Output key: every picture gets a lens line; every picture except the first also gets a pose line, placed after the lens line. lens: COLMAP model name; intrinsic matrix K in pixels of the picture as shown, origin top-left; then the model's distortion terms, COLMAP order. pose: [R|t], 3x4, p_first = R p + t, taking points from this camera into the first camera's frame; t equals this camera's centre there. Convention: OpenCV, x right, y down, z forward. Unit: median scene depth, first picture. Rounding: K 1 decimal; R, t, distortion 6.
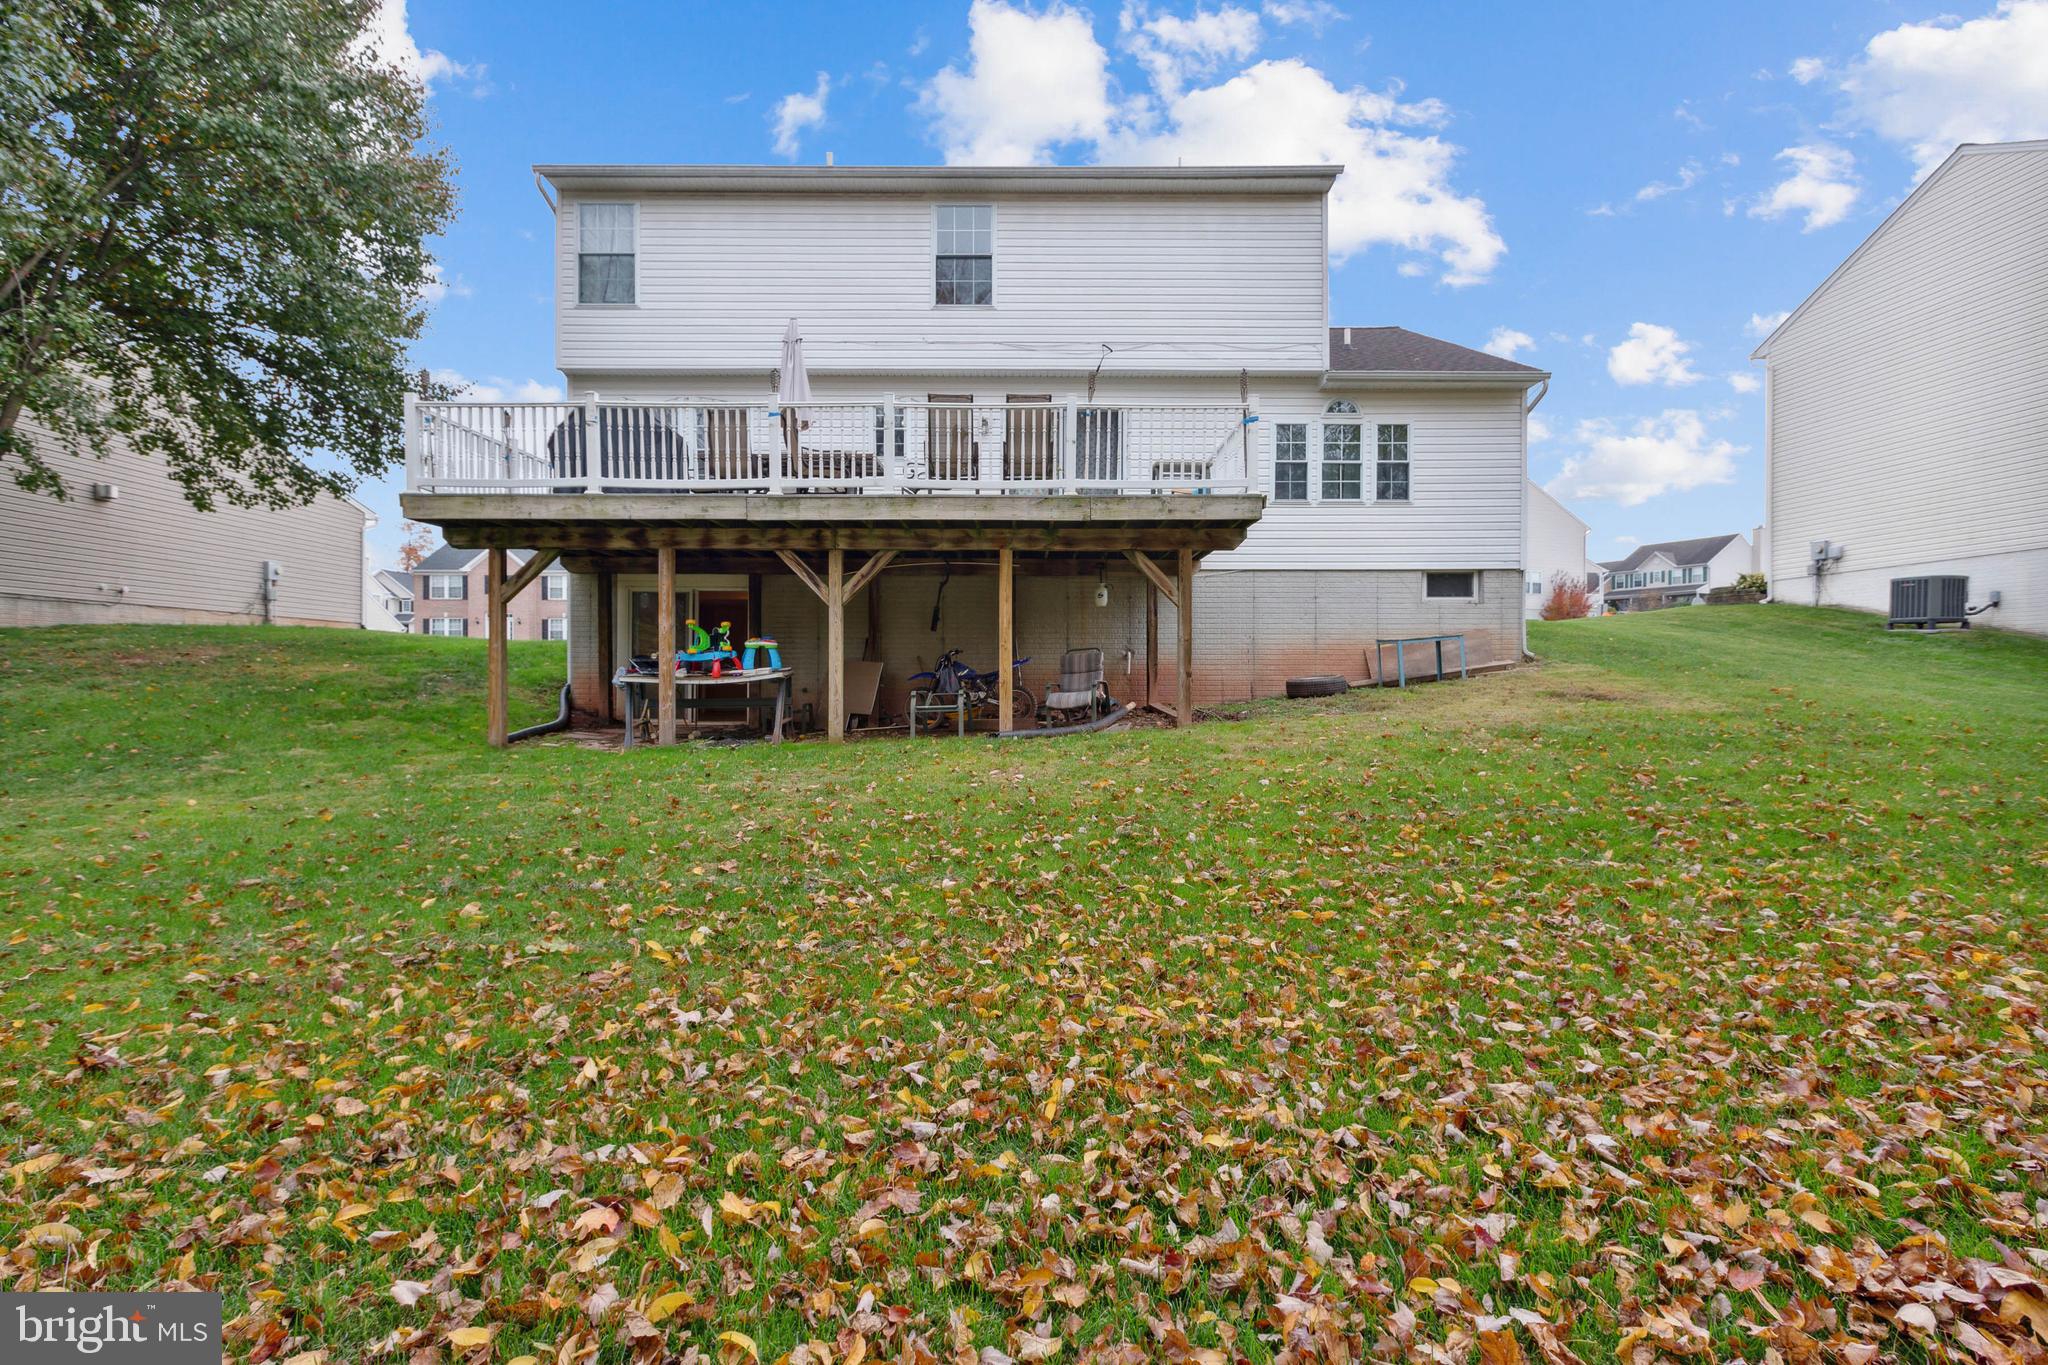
lens RADIAL K [[926.4, 0, 1020.0], [0, 926.4, 687.4], [0, 0, 1]] dist [0.004451, -0.003901]
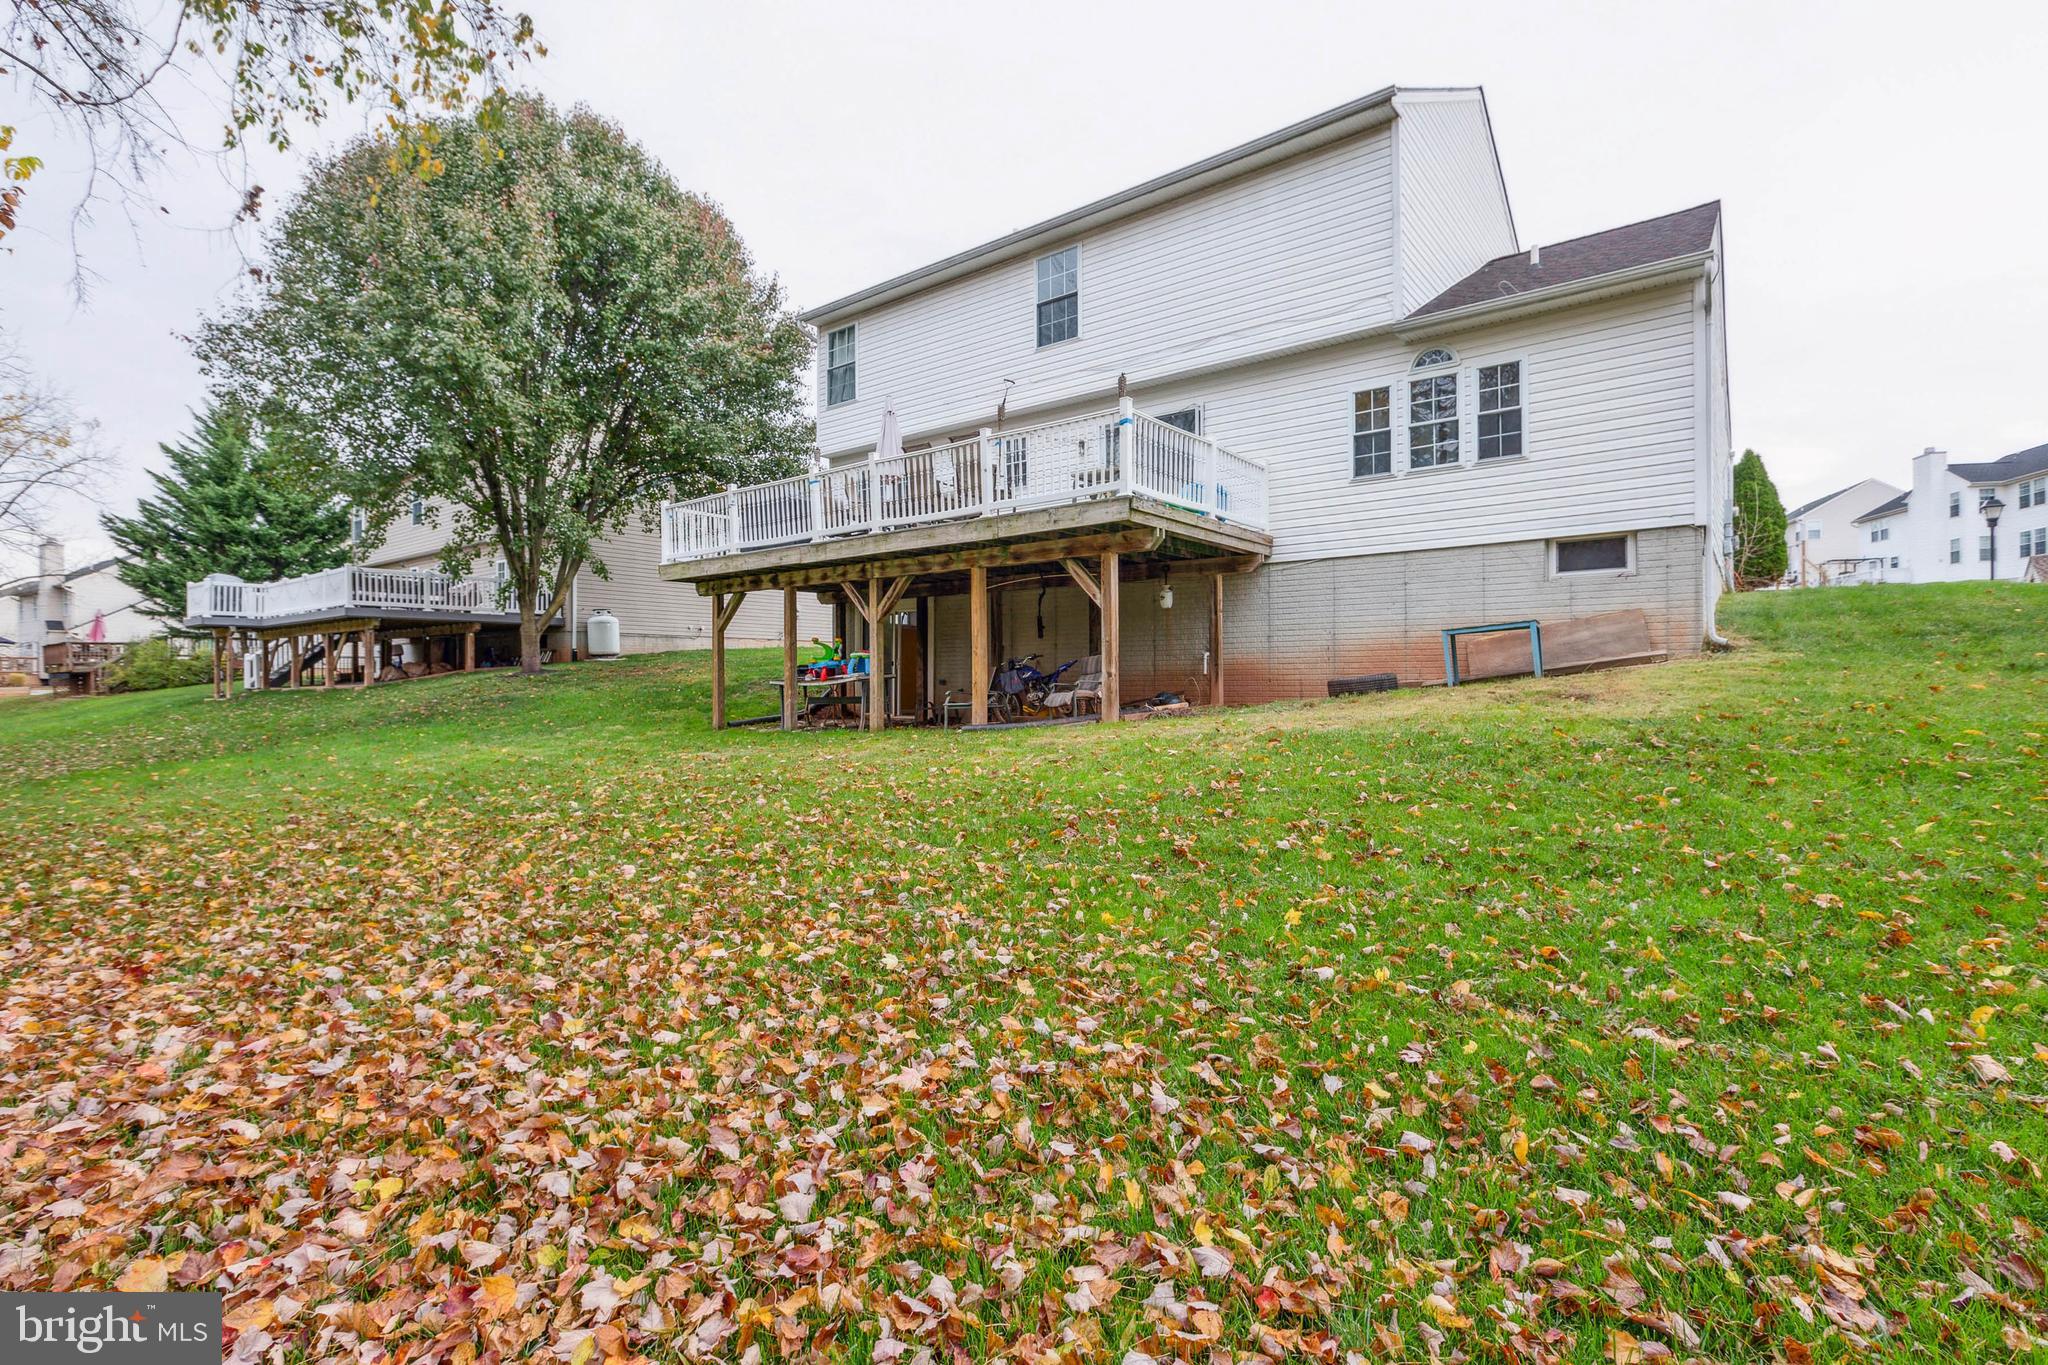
lens RADIAL K [[926.4, 0, 1045.6], [0, 926.4, 685.3], [0, 0, 1]] dist [0.004451, -0.003901]
pose [[0.796418, -0.004722, -0.604728, 0.592878], [0.001314, 0.999981, -0.006078, 0.002859], [0.604745, 0.004046, 0.796409, 0.112295]]
